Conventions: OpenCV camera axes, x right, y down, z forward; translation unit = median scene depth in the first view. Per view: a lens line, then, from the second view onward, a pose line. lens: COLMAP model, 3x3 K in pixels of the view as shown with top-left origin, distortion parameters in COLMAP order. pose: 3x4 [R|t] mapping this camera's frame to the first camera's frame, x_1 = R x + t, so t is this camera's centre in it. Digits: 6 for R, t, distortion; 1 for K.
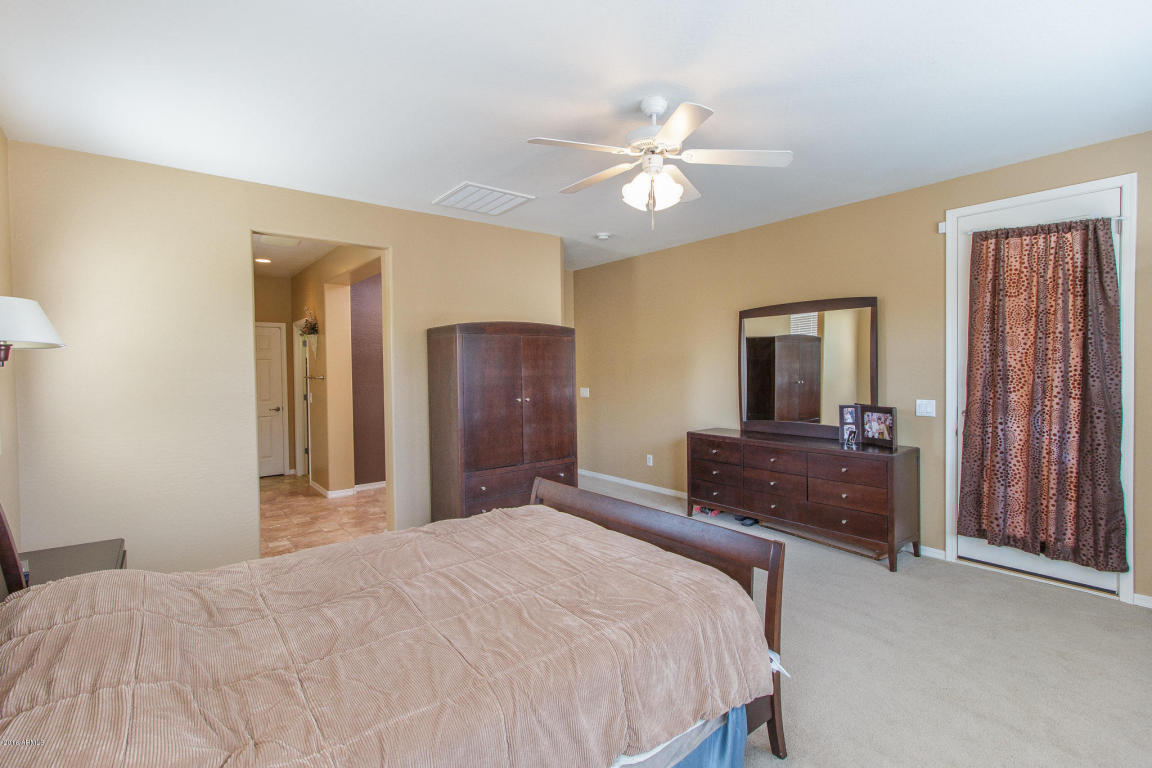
lens RADIAL K [[534.9, 0, 574.2], [0, 534.9, 373.0], [0, 0, 1]] dist [0.000831, -0.000251]
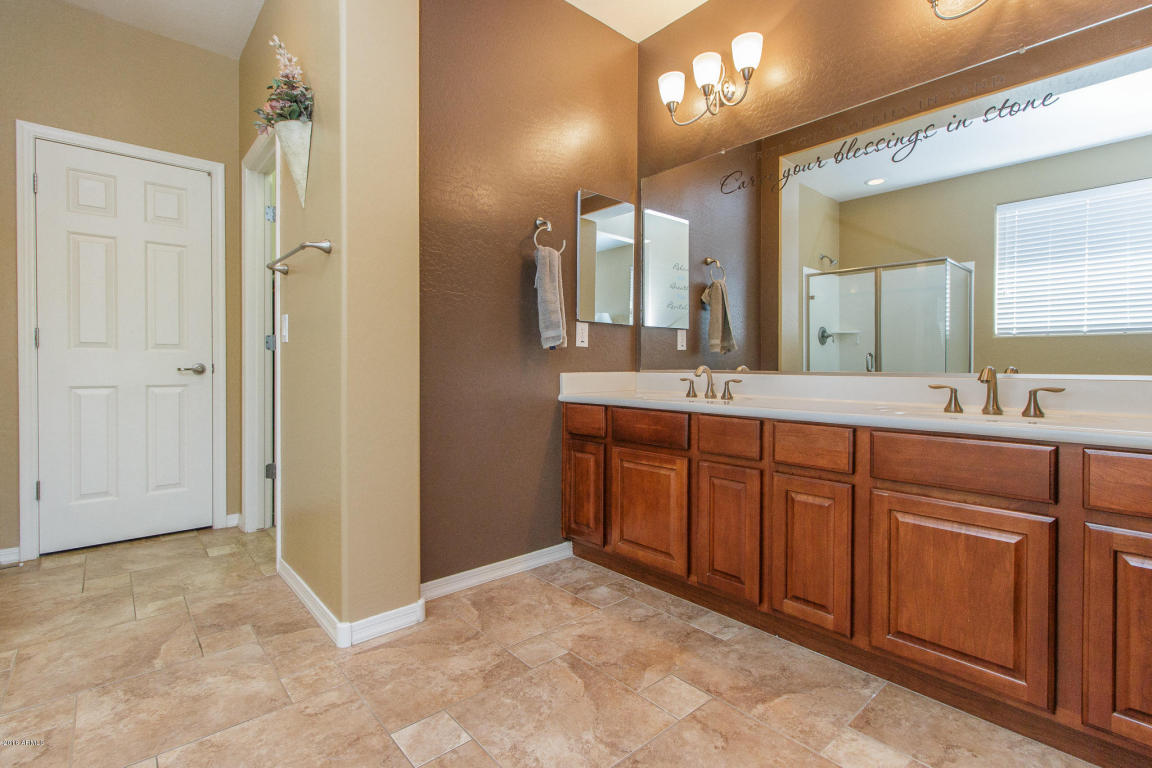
lens RADIAL K [[534.9, 0, 574.2], [0, 534.9, 373.0], [0, 0, 1]] dist [0.000831, -0.000251]
pose [[0.998399, 0.016010, 0.054246, -0.289576], [-0.015808, 0.999866, -0.004164, 0.068126], [-0.054305, 0.003300, 0.998519, 0.575932]]
